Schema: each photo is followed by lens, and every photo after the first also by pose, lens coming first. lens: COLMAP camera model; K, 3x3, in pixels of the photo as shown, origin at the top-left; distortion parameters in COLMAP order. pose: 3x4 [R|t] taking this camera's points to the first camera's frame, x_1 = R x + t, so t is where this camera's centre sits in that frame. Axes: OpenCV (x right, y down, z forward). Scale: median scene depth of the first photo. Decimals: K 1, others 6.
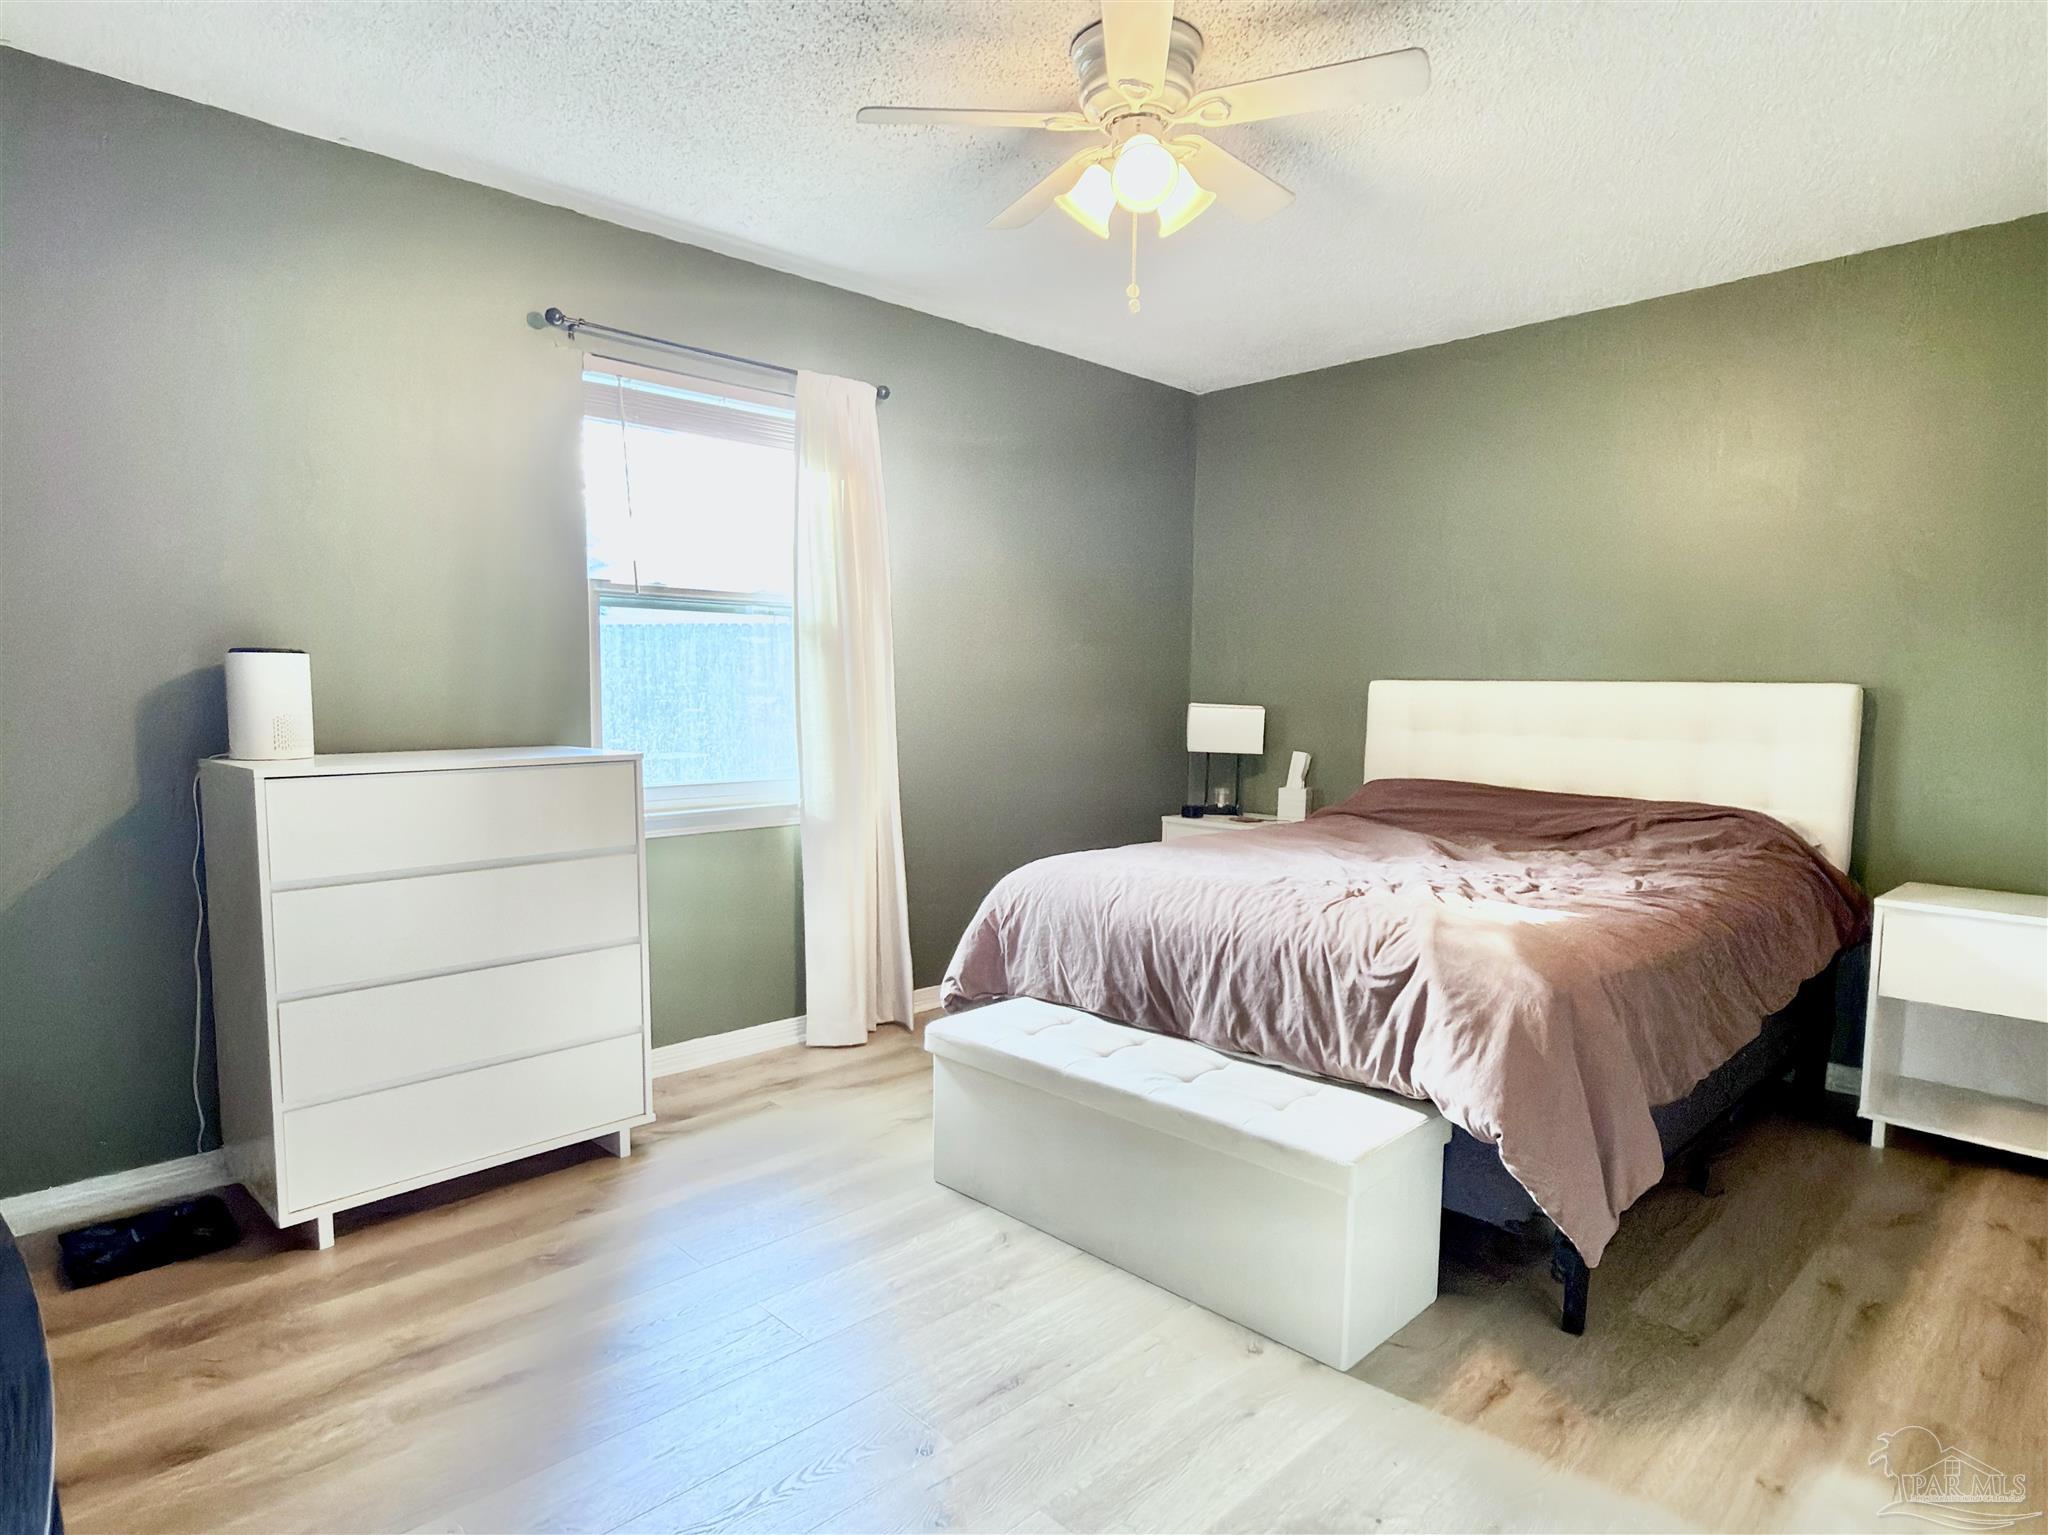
lens RADIAL K [[1158.0, 0, 1024.0], [0, 1158.0, 763.8], [0, 0, 1]] dist [0.001085, 0.000178]
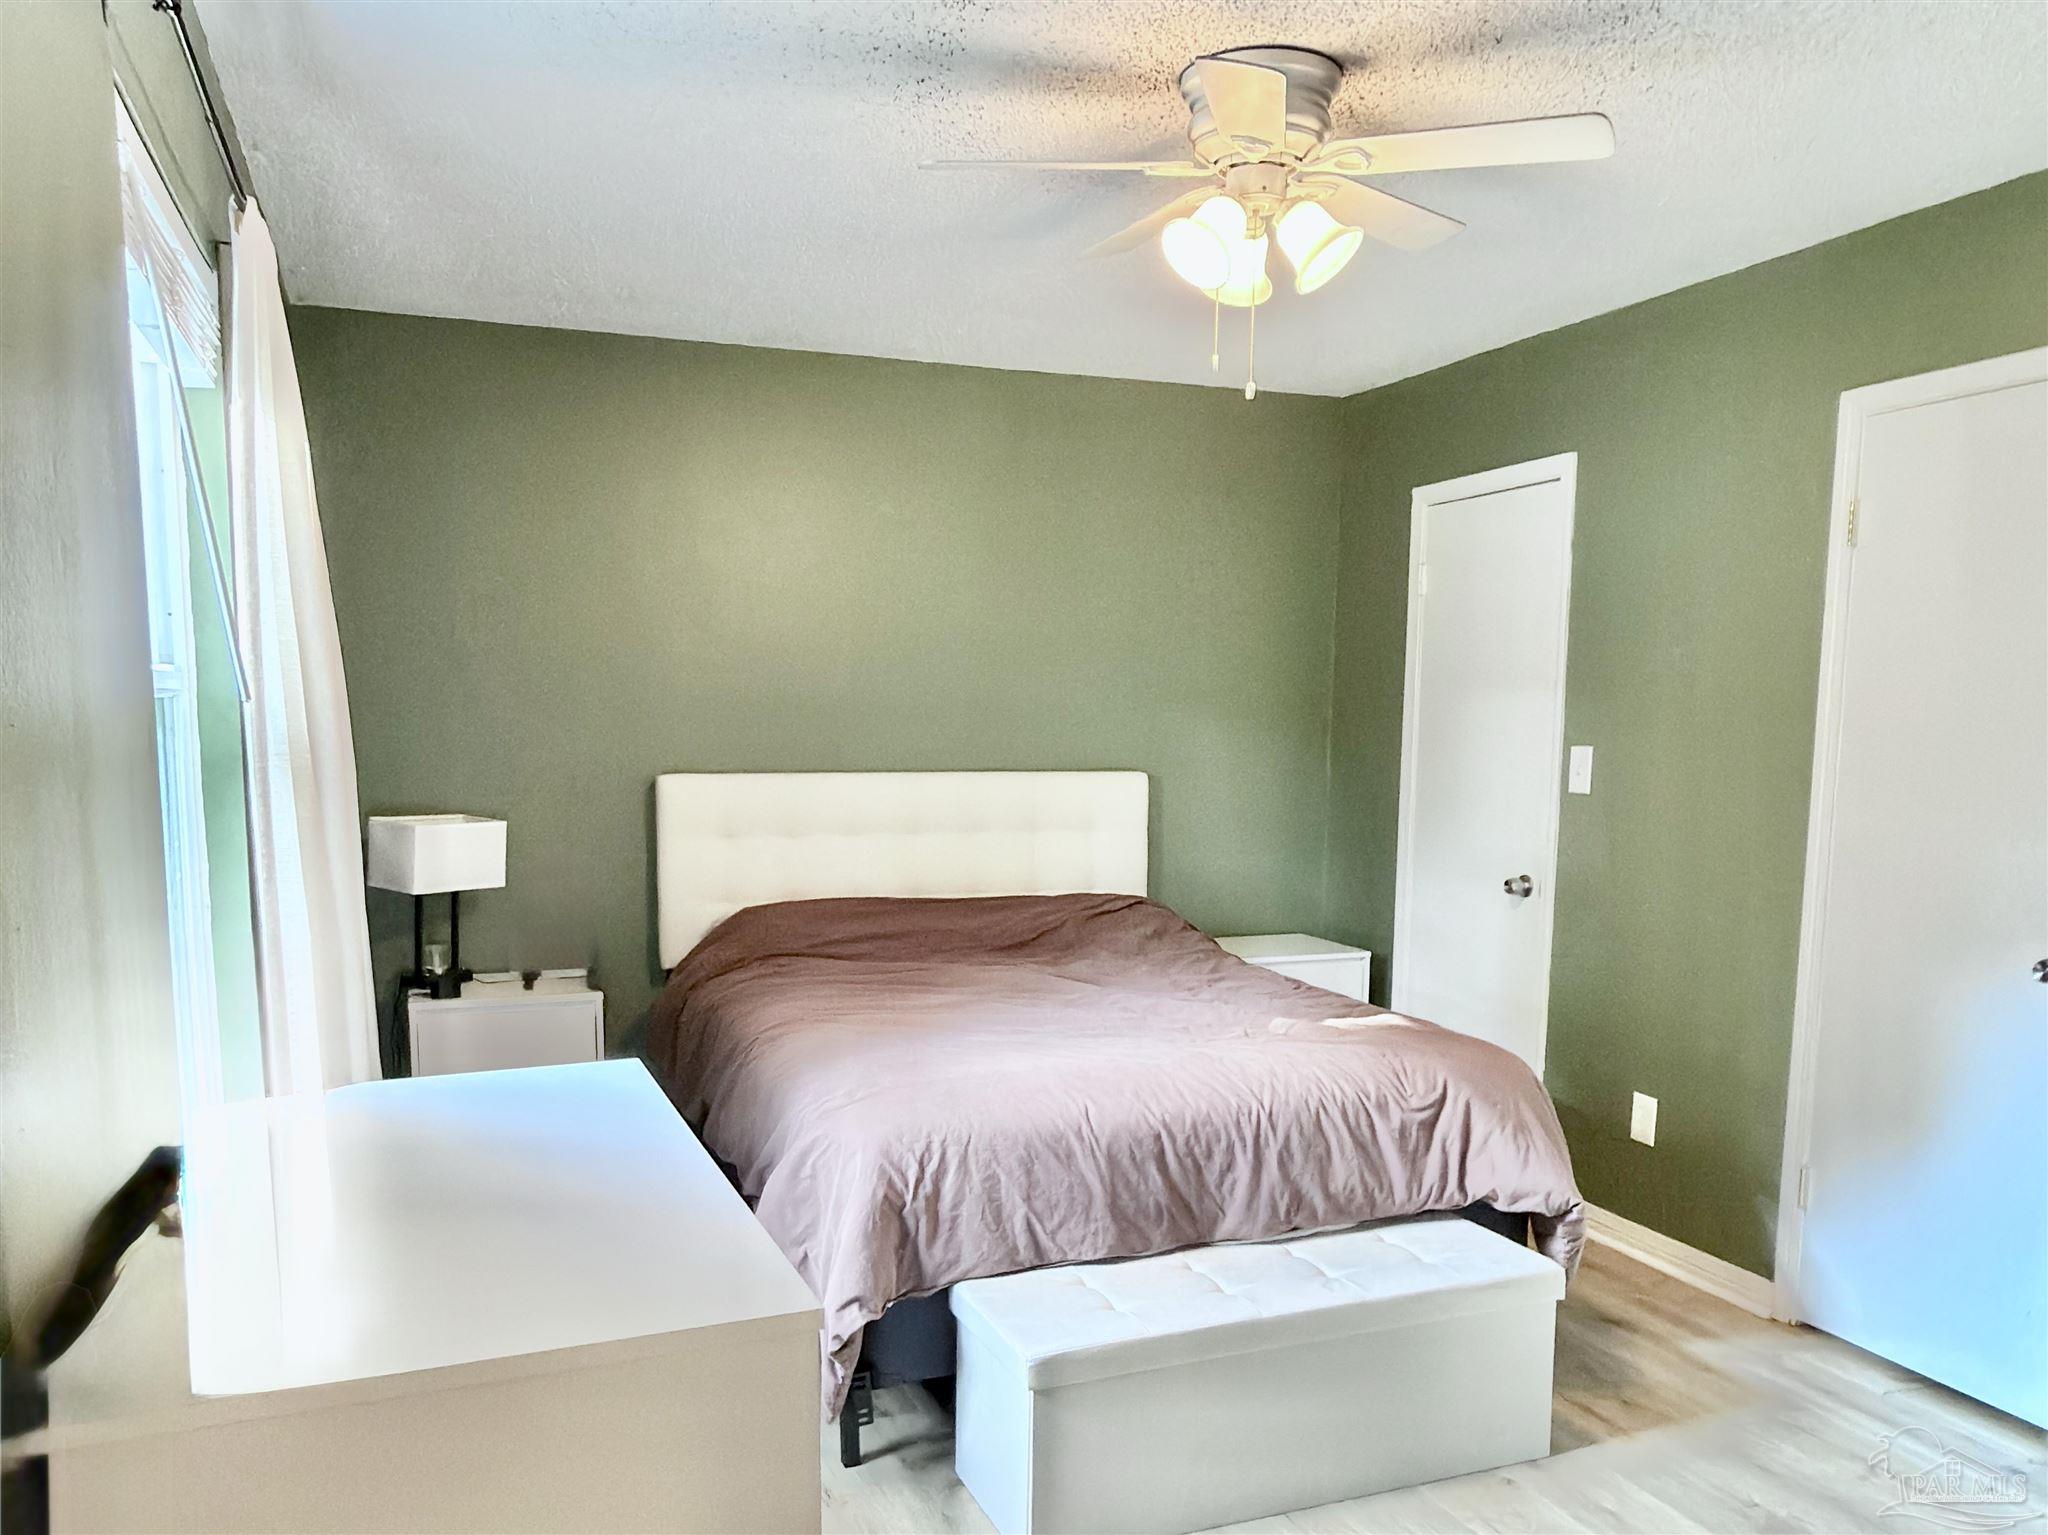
lens RADIAL K [[1579.4, 0, 1022.7], [0, 1579.4, 775.1], [0, 0, 1]] dist [0.029964, -0.000060]
pose [[0.398043, -0.056035, 0.915654, -1.007125], [0.059552, 0.997606, 0.035162, -0.170106], [-0.915432, 0.040533, 0.400427, 0.641182]]
